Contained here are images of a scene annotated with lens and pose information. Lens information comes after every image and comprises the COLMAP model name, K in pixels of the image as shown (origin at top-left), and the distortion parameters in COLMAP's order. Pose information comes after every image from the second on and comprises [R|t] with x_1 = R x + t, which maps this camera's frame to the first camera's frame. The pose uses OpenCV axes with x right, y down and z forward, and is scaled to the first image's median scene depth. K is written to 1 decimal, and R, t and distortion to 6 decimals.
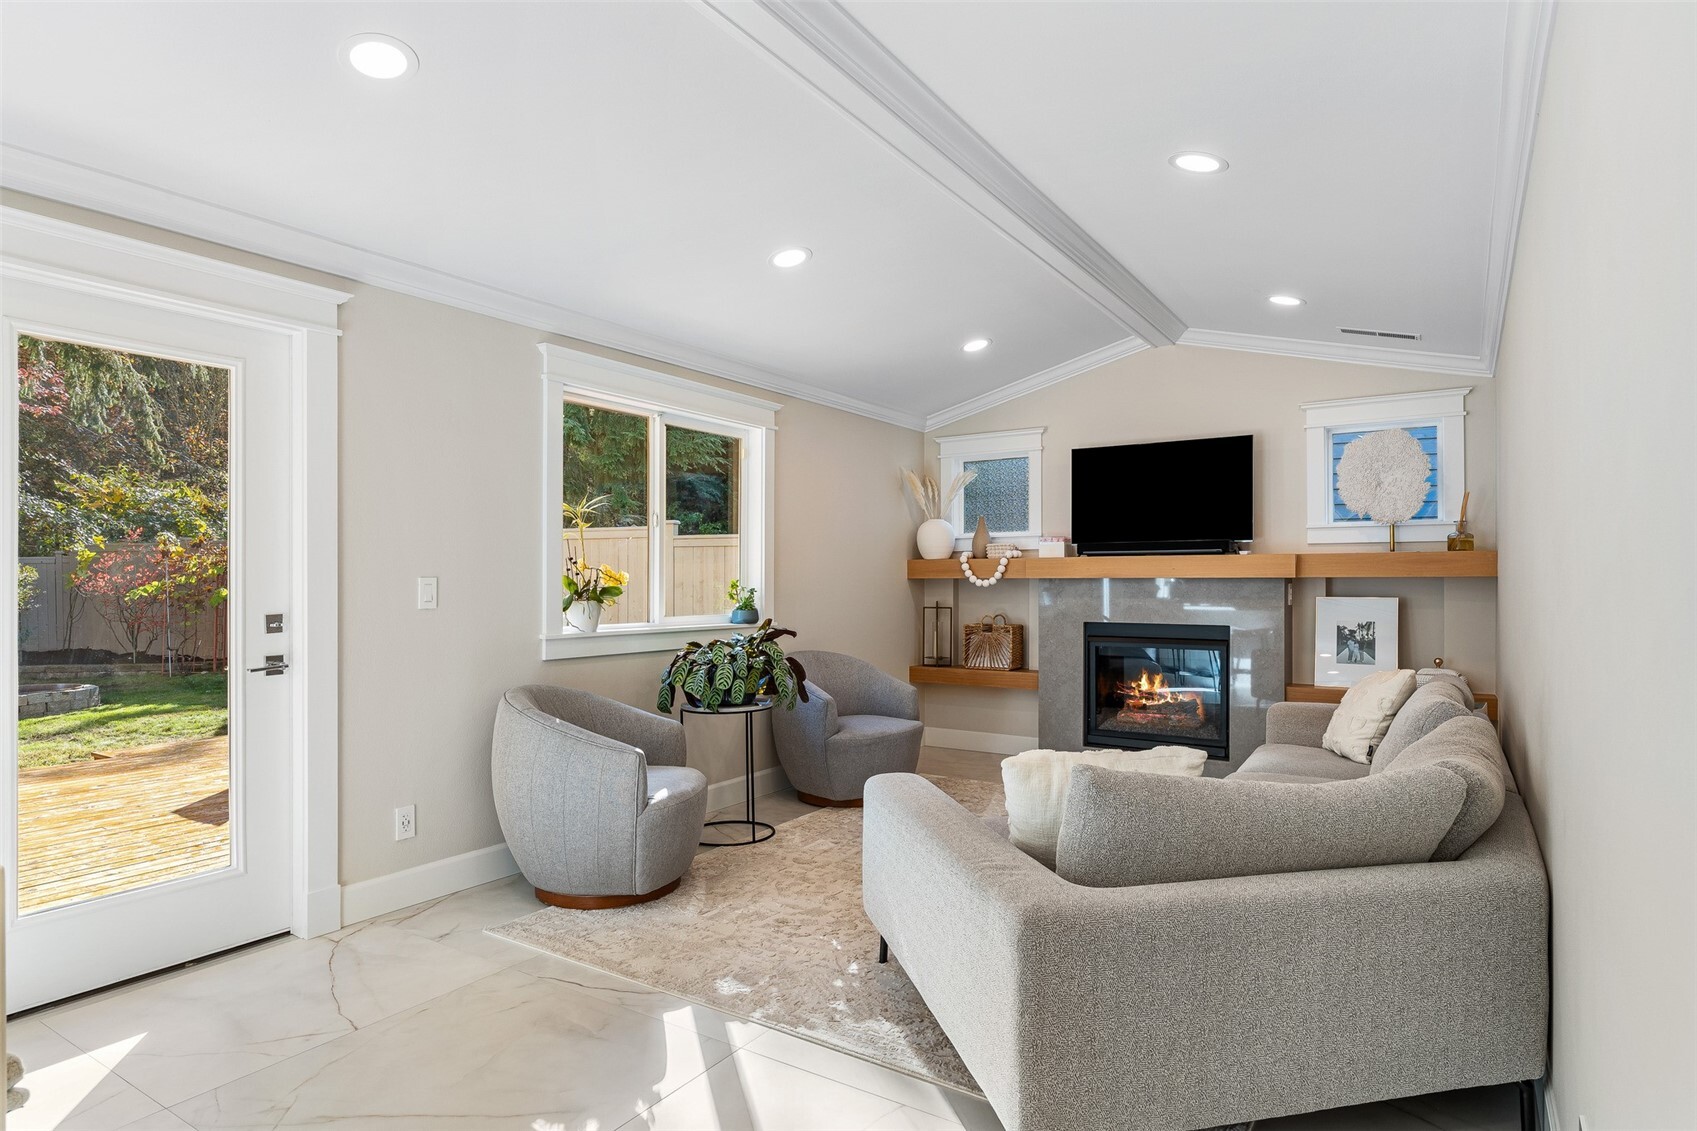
lens RADIAL K [[937.8, 0, 847.7], [0, 937.8, 574.8], [0, 0, 1]] dist [-0.006975, -0.000791]
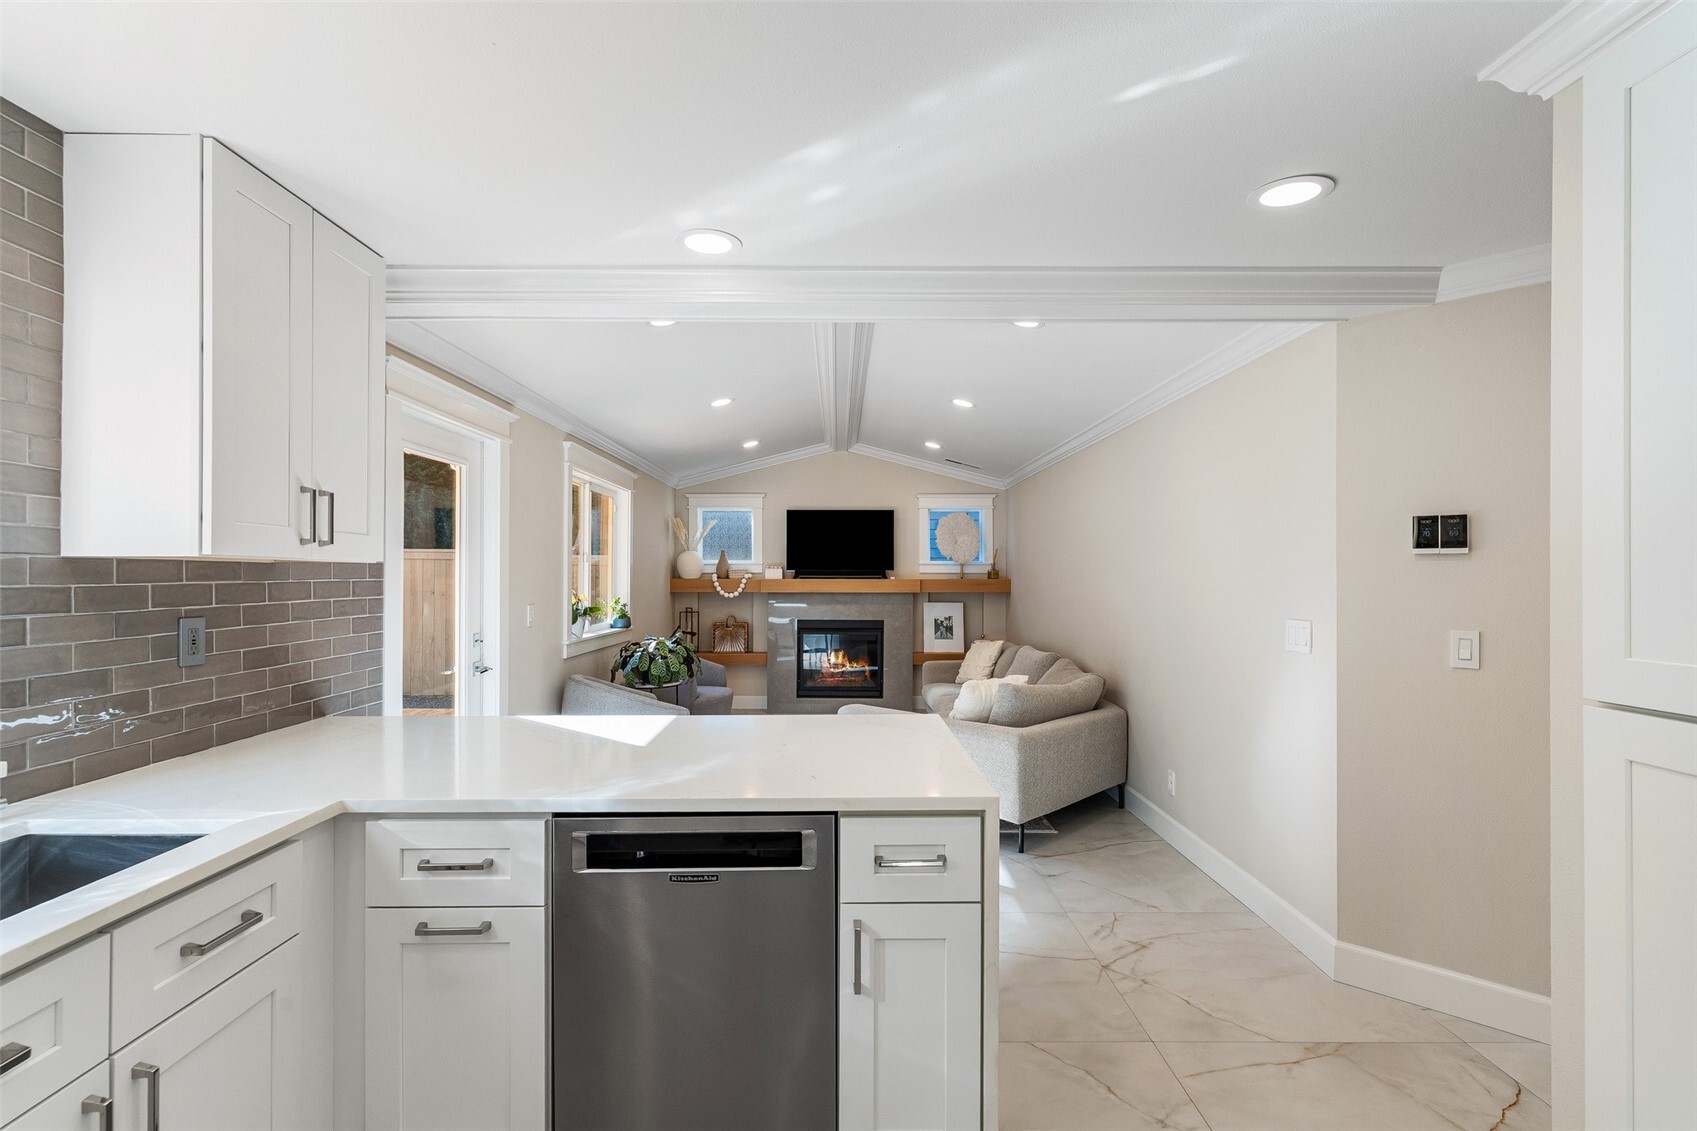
lens RADIAL K [[816.0, 0, 850.9], [0, 816.0, 569.4], [0, 0, 1]] dist [0.003660, -0.000585]
pose [[0.833864, 0.008420, 0.551906, -0.477415], [-0.007226, 0.999964, -0.004339, -0.032703], [-0.551923, -0.000370, 0.833895, -0.223402]]
